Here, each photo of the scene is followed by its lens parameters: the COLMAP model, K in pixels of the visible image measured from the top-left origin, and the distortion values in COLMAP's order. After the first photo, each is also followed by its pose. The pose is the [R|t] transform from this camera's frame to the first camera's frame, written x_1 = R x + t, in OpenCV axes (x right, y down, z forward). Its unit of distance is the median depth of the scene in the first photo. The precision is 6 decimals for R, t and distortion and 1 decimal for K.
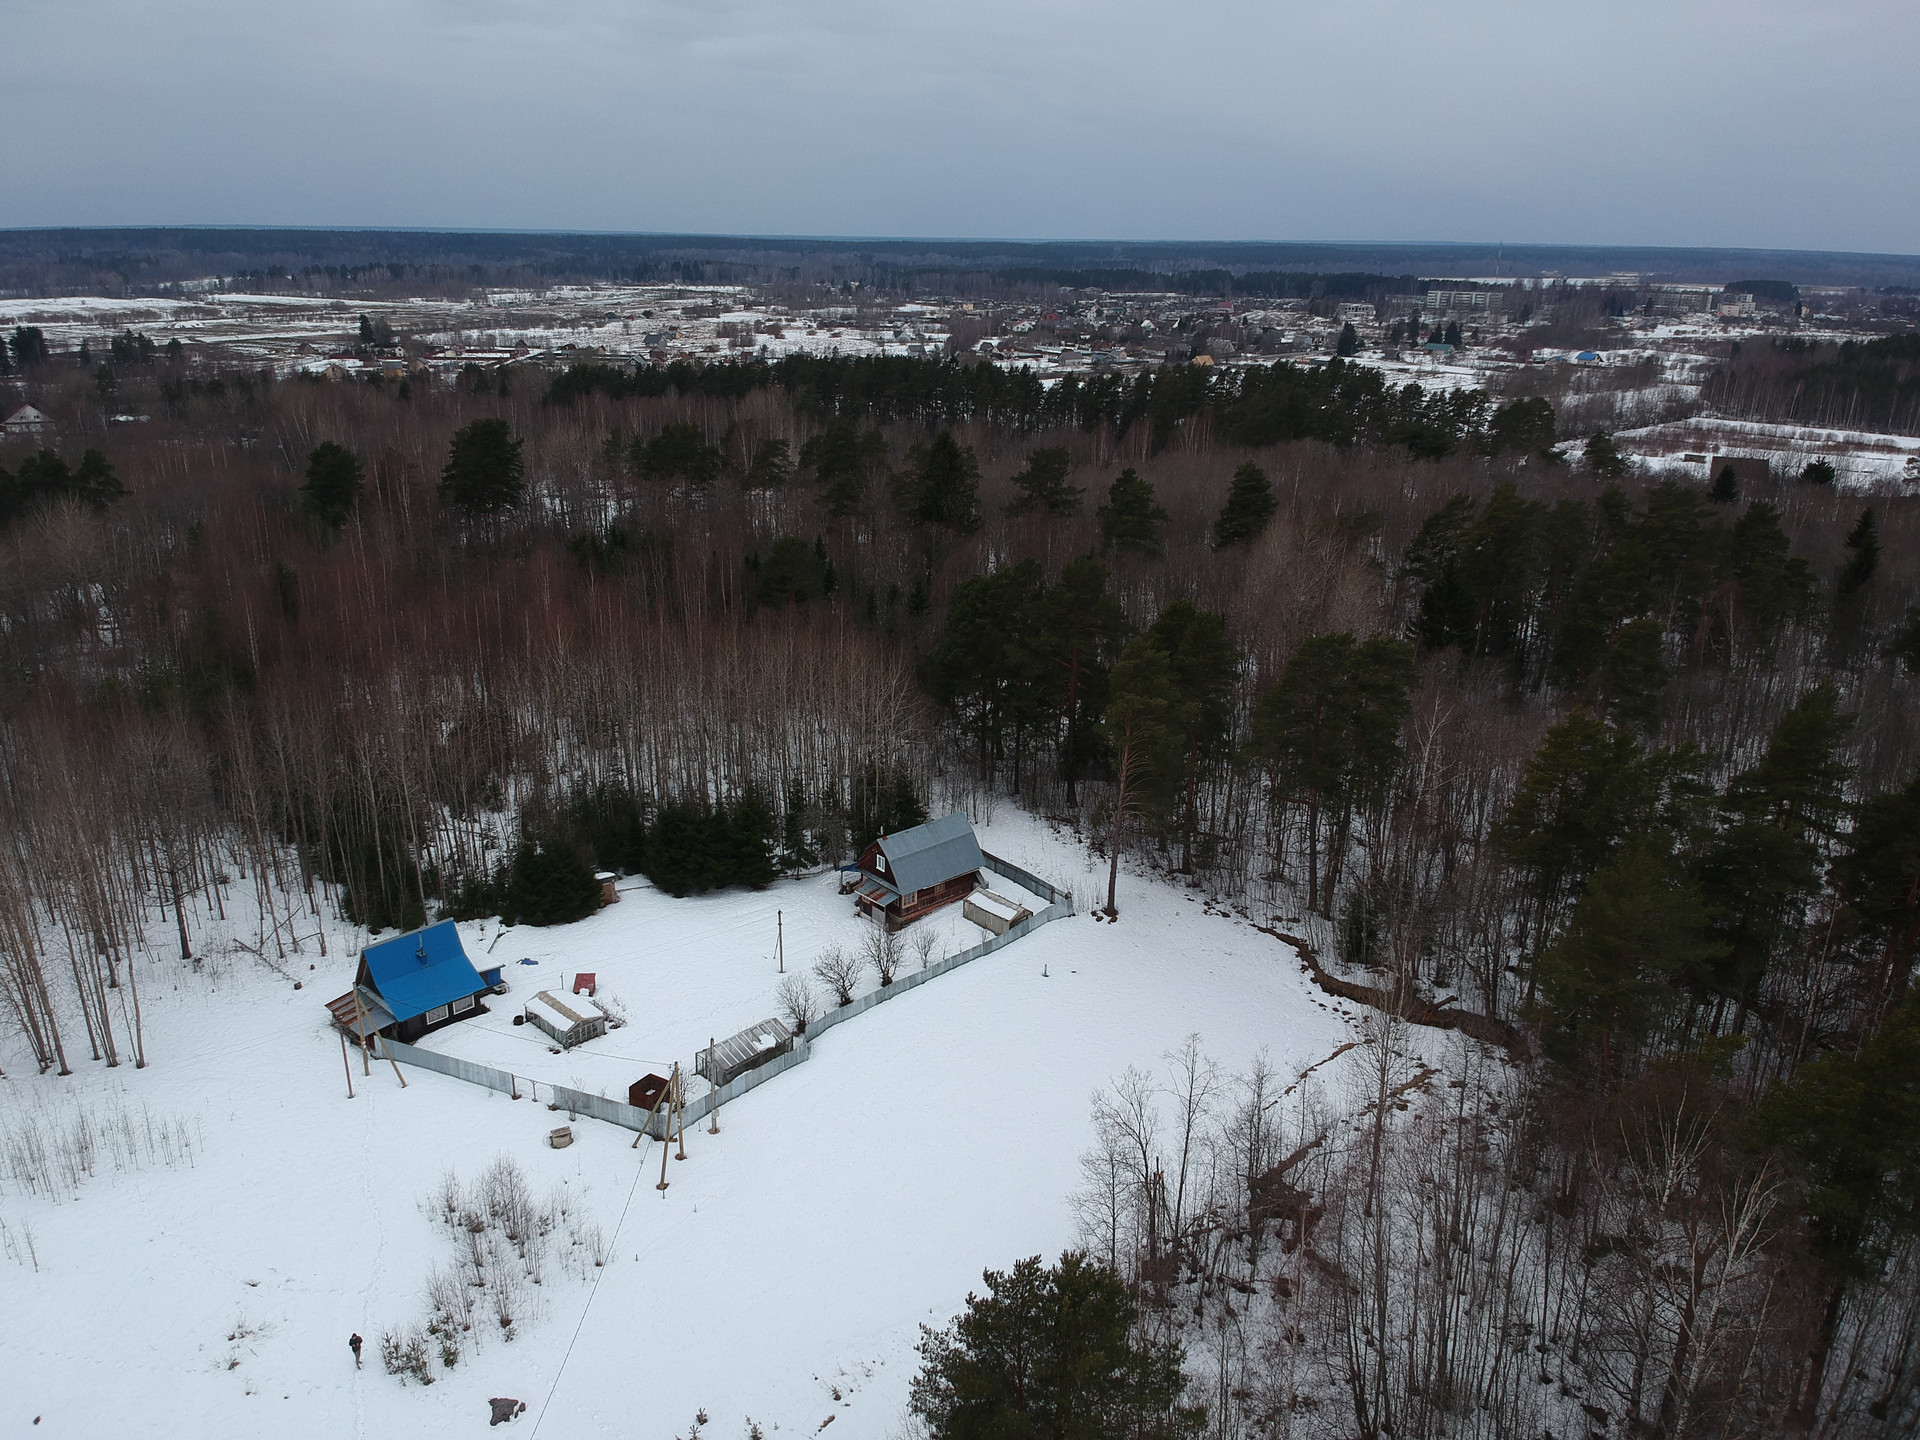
lens RADIAL K [[1411.2, 0, 956.5], [0, 1411.2, 719.1], [0, 0, 1]] dist [0.096257, -0.163965]
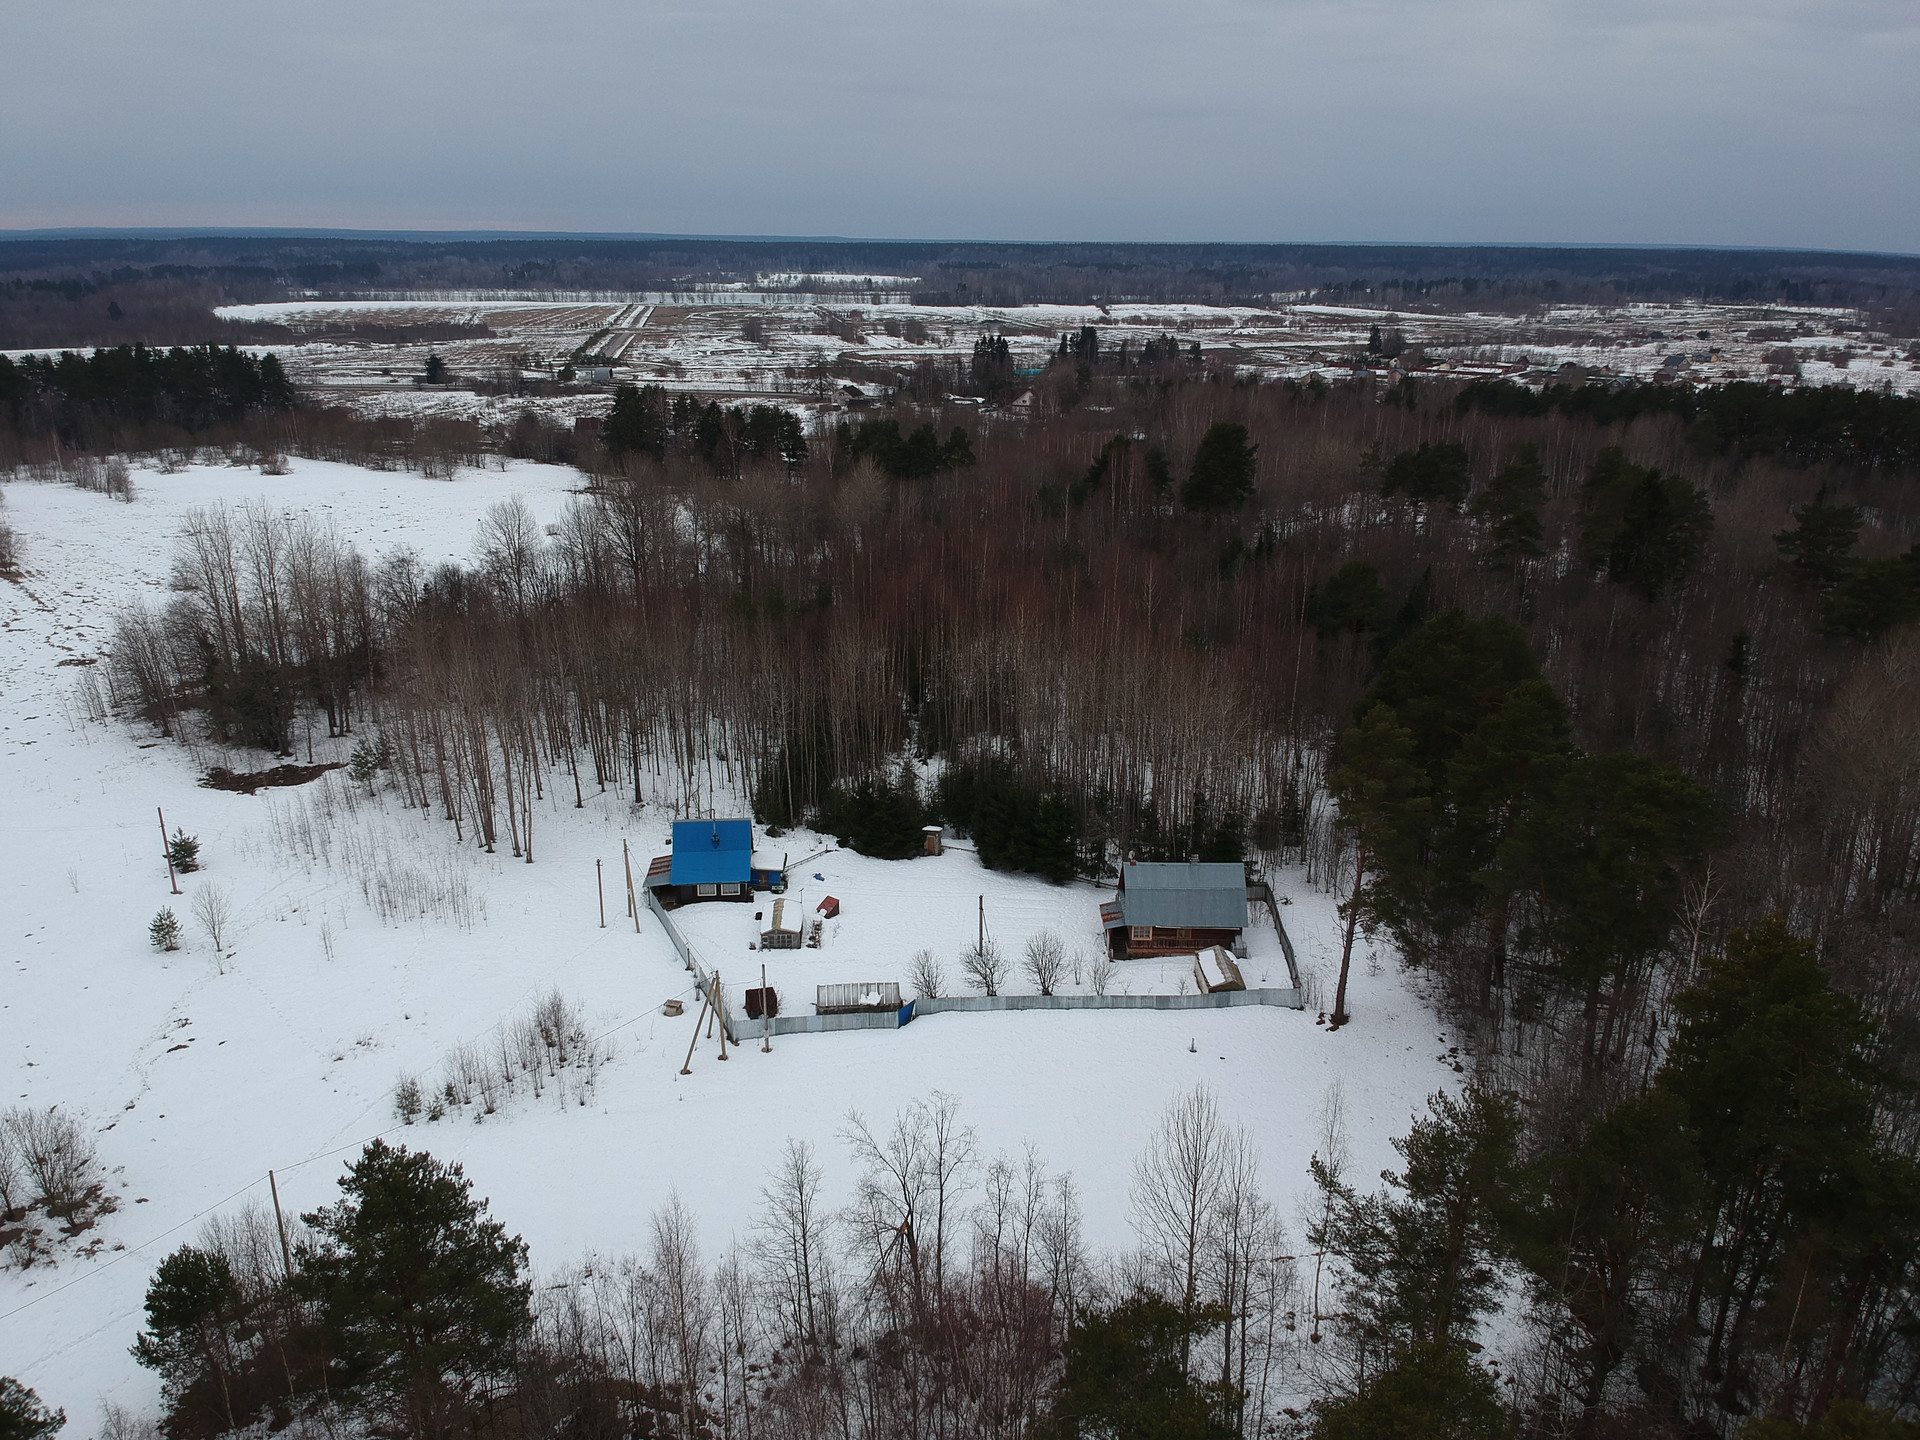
lens RADIAL K [[1413.9, 0, 960.0], [0, 1413.9, 720.0], [0, 0, 1]] dist [0.109303, -0.183952]
pose [[0.748816, 0.206371, -0.629830, 0.113768], [-0.212989, 0.974811, 0.066182, -0.012574], [0.627623, 0.084589, 0.773909, 0.042622]]
